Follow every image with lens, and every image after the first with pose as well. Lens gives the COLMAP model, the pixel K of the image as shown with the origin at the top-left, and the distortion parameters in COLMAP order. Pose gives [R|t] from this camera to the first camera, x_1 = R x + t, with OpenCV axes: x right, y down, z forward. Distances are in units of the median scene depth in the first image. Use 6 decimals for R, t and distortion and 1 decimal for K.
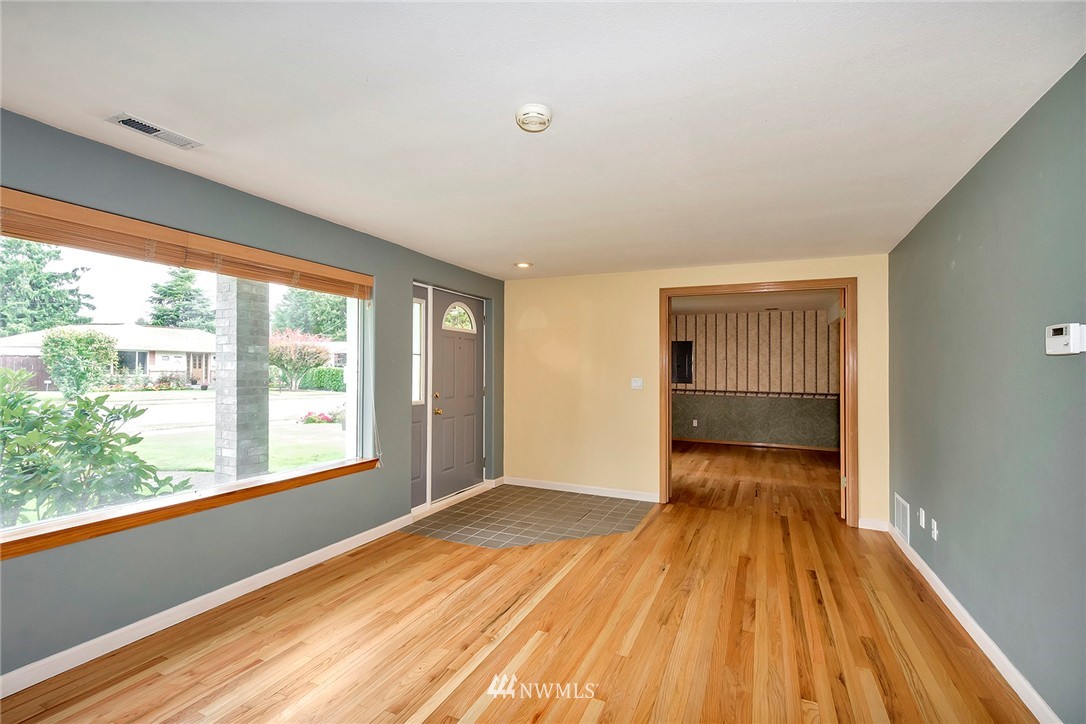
lens RADIAL K [[477.7, 0, 550.1], [0, 477.7, 359.8], [0, 0, 1]] dist [0.010893, -0.000181]
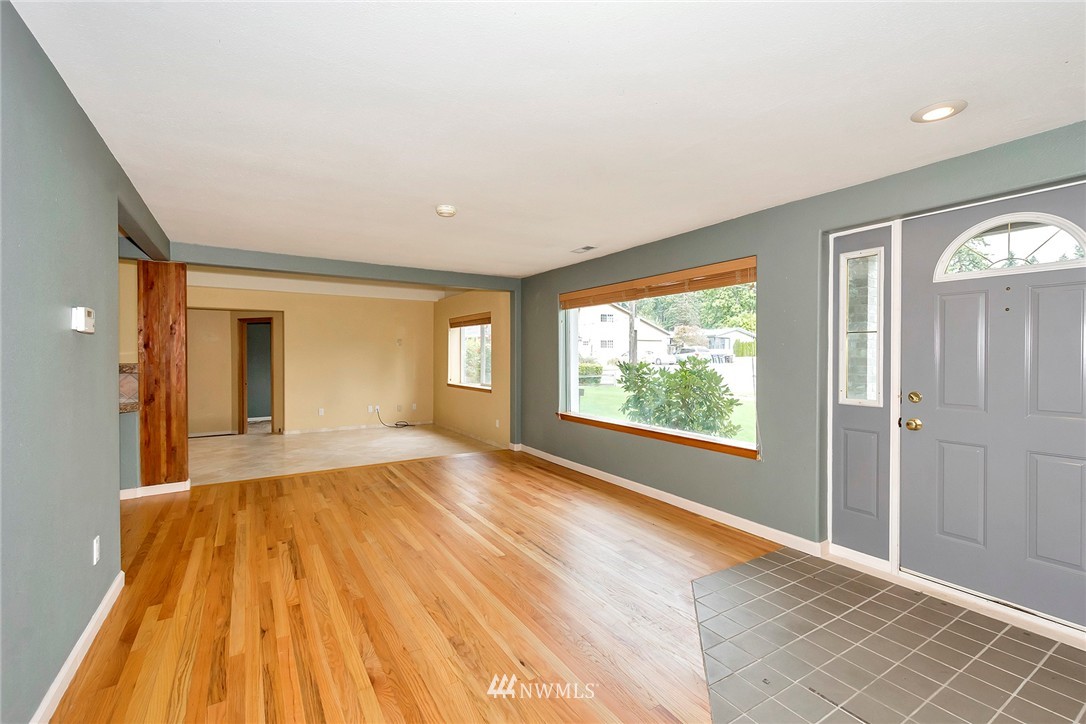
lens RADIAL K [[477.7, 0, 554.1], [0, 477.7, 363.1], [0, 0, 1]] dist [0.010893, -0.000181]
pose [[-0.546097, 0.001368, -0.837721, 0.742544], [0.008675, 0.999954, -0.004022, 0.043834], [0.837677, -0.009464, -0.546084, 1.380052]]
